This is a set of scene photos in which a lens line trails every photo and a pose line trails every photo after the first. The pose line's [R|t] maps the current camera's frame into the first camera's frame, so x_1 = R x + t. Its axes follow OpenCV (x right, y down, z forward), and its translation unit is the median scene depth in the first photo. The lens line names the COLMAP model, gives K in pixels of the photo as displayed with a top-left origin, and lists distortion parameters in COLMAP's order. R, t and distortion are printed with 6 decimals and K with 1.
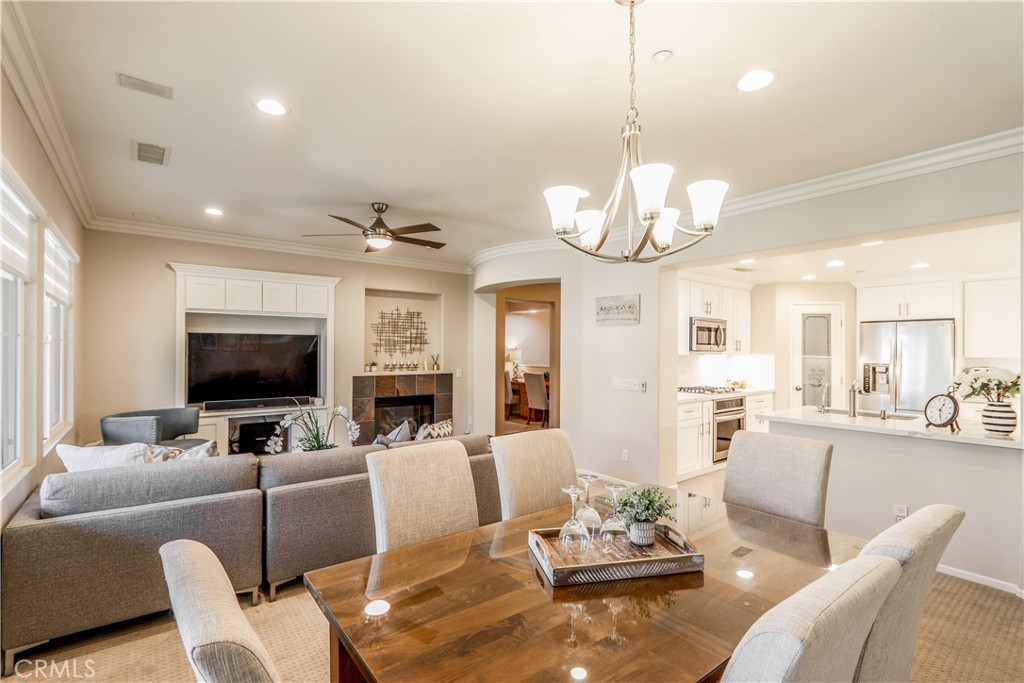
lens RADIAL K [[476.2, 0, 514.1], [0, 476.2, 350.9], [0, 0, 1]] dist [-0.014982, 0.000689]
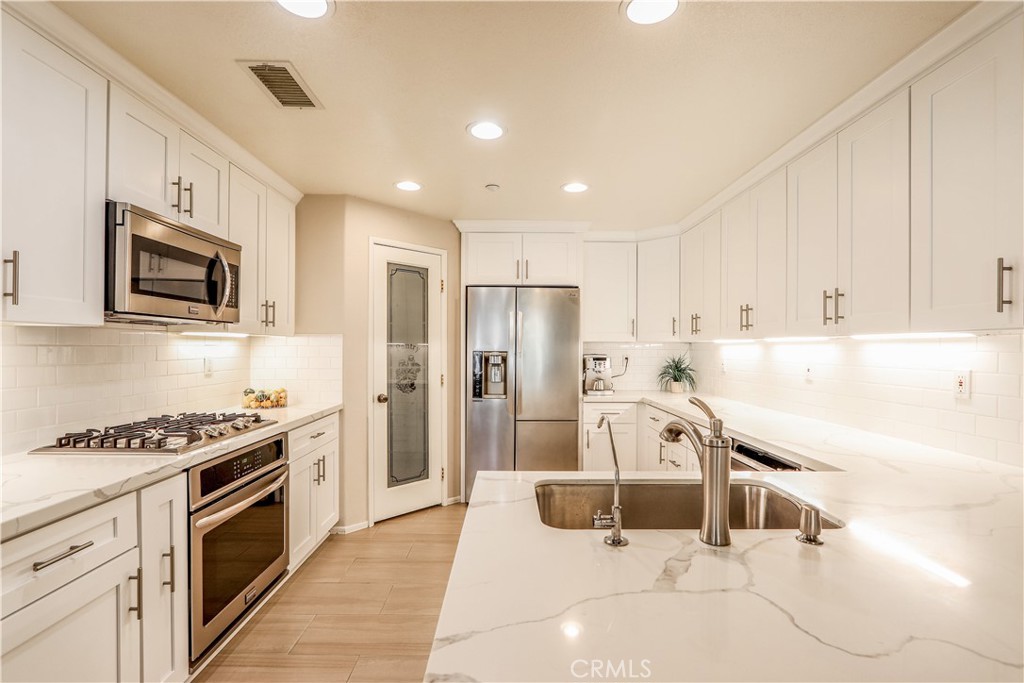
lens RADIAL K [[476.2, 0, 516.0], [0, 476.2, 350.0], [0, 0, 1]] dist [-0.014982, 0.000689]
pose [[0.605796, -0.005103, 0.795603, 0.273644], [-0.004333, 0.999943, 0.009712, 0.018834], [-0.795608, -0.009331, 0.605740, 0.578263]]
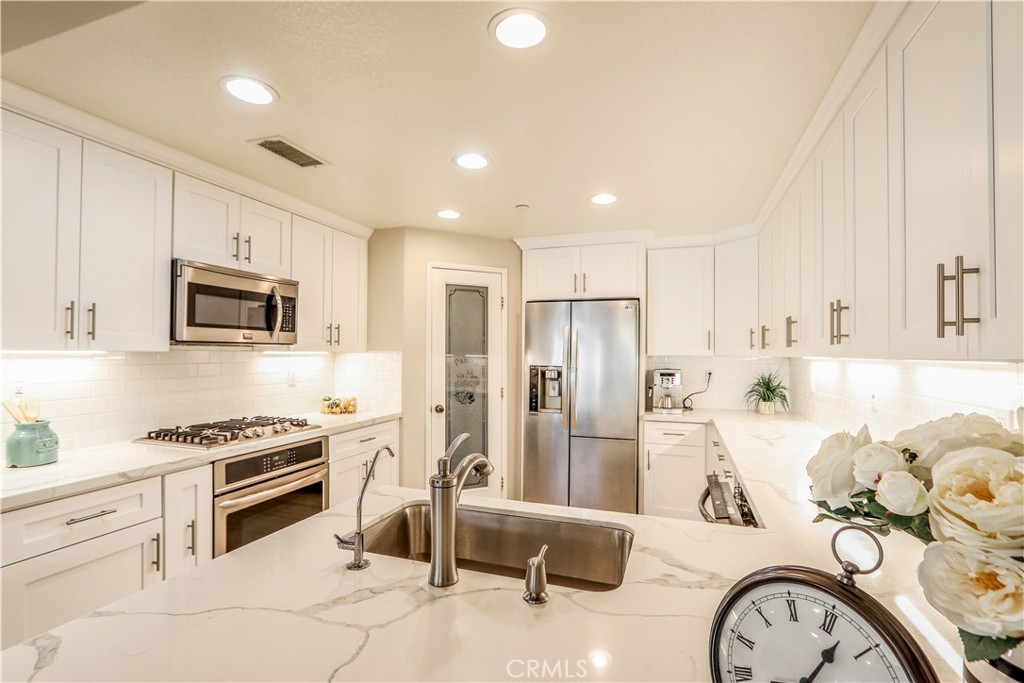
lens RADIAL K [[476.2, 0, 513.6], [0, 476.2, 350.6], [0, 0, 1]] dist [-0.014982, 0.000689]
pose [[0.843921, 0.003290, 0.536457, 0.378095], [-0.003298, 0.999994, -0.000946, 0.007045], [-0.536457, -0.000971, 0.843927, 0.471282]]
